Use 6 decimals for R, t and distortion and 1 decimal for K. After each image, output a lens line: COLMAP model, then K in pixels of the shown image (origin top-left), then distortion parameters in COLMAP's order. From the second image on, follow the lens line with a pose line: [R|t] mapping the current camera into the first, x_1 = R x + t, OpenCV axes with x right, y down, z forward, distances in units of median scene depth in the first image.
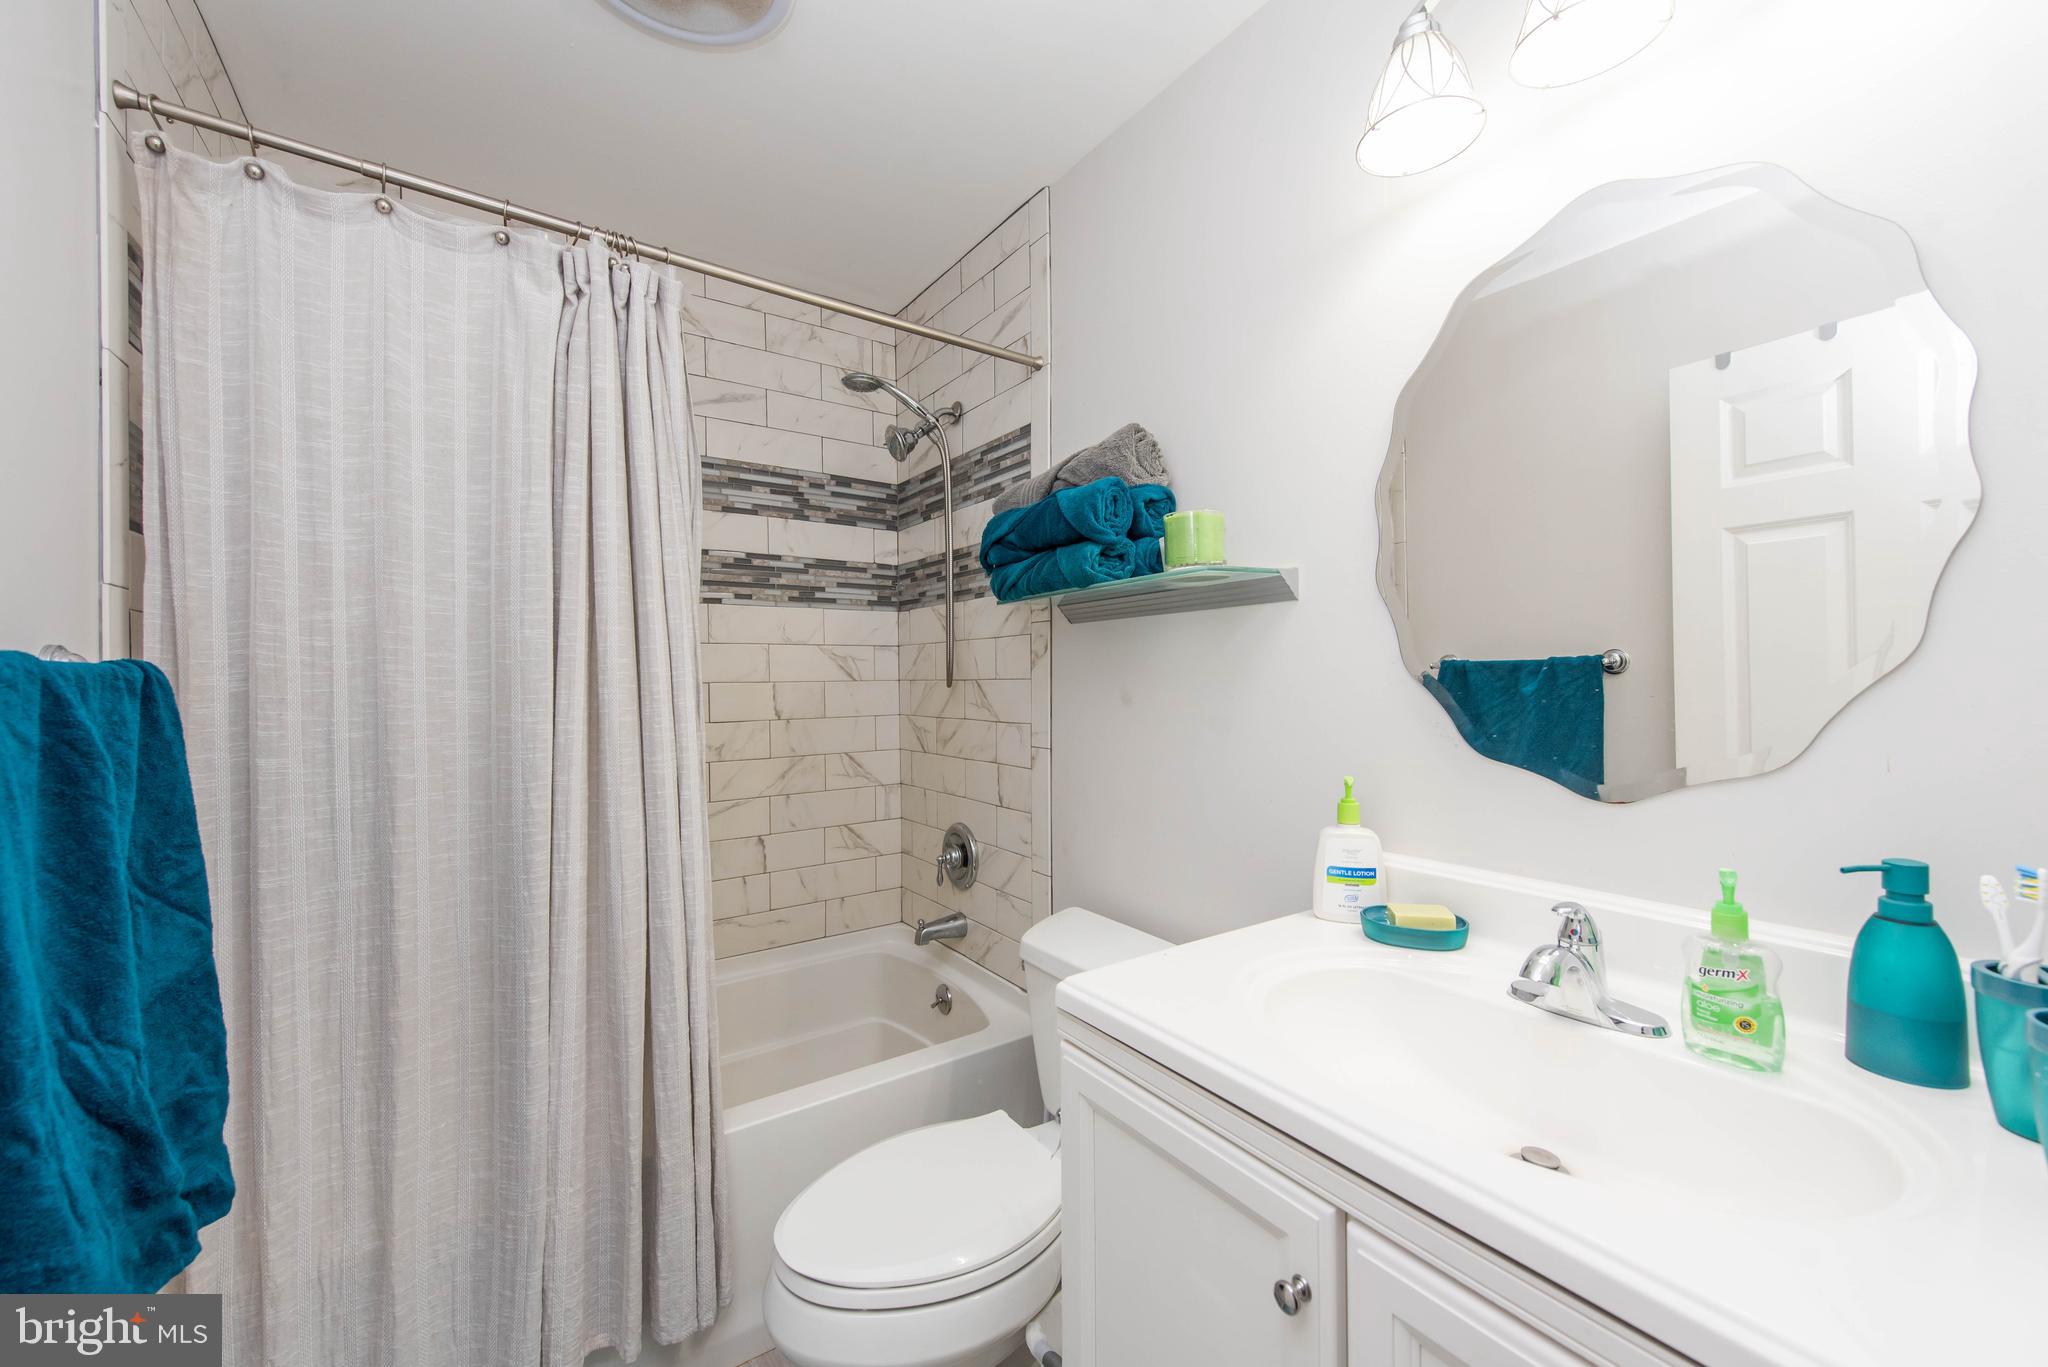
lens RADIAL K [[799.8, 0, 1027.6], [0, 799.8, 682.6], [0, 0, 1]] dist [0.014683, -0.004624]
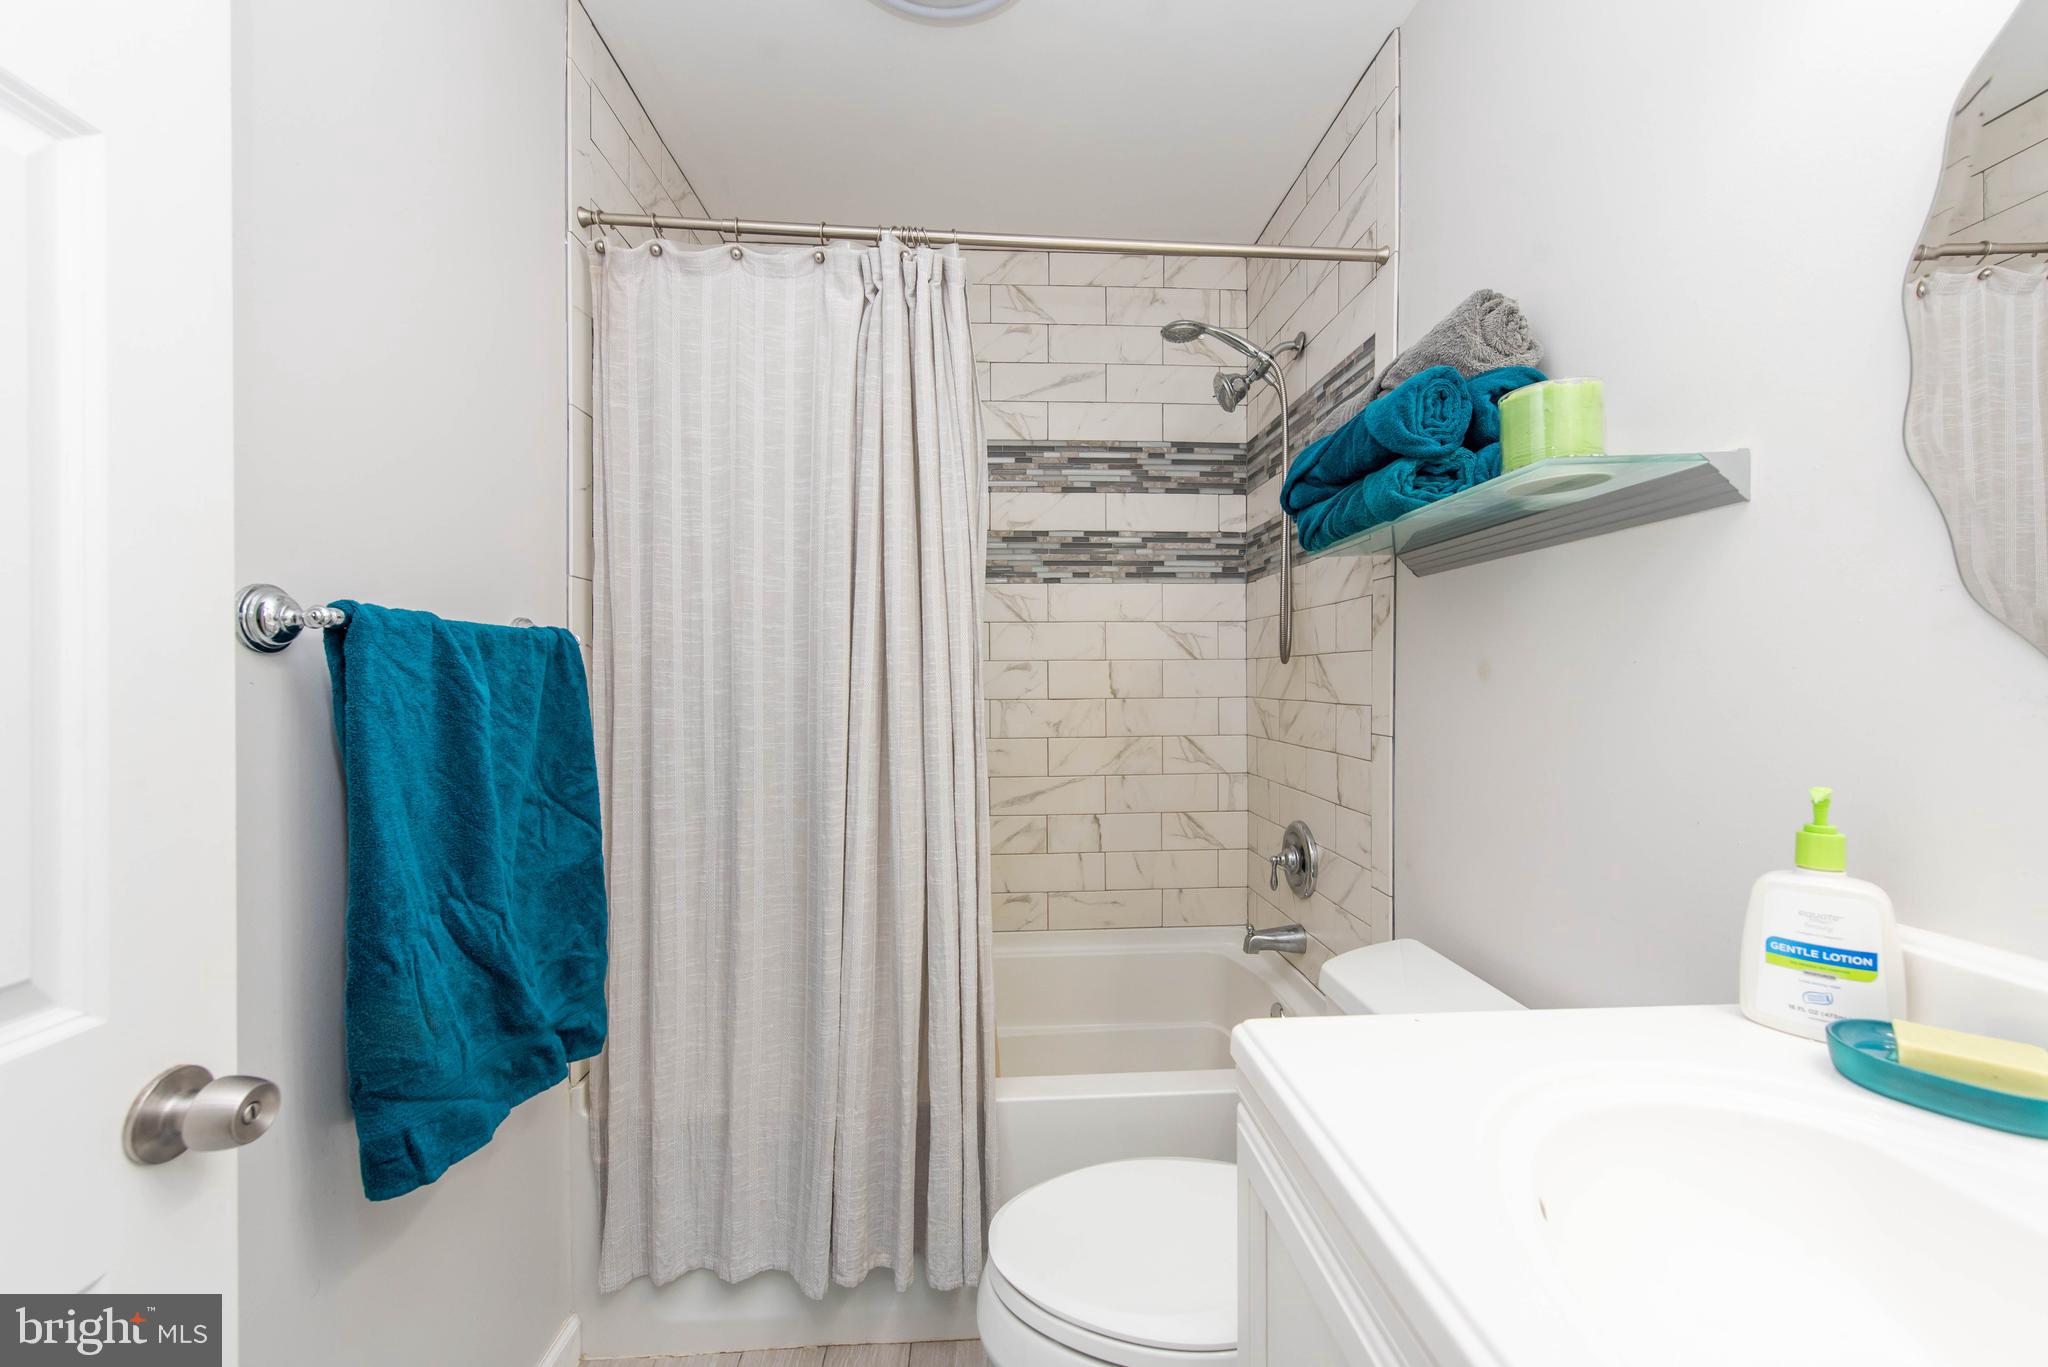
lens RADIAL K [[799.8, 0, 1028.2], [0, 799.8, 682.3], [0, 0, 1]] dist [0.014683, -0.004624]
pose [[0.856784, 0.008090, -0.515612, 0.190173], [-0.005047, 0.999961, 0.007304, 0.036203], [0.515651, -0.003656, 0.856791, 0.187057]]
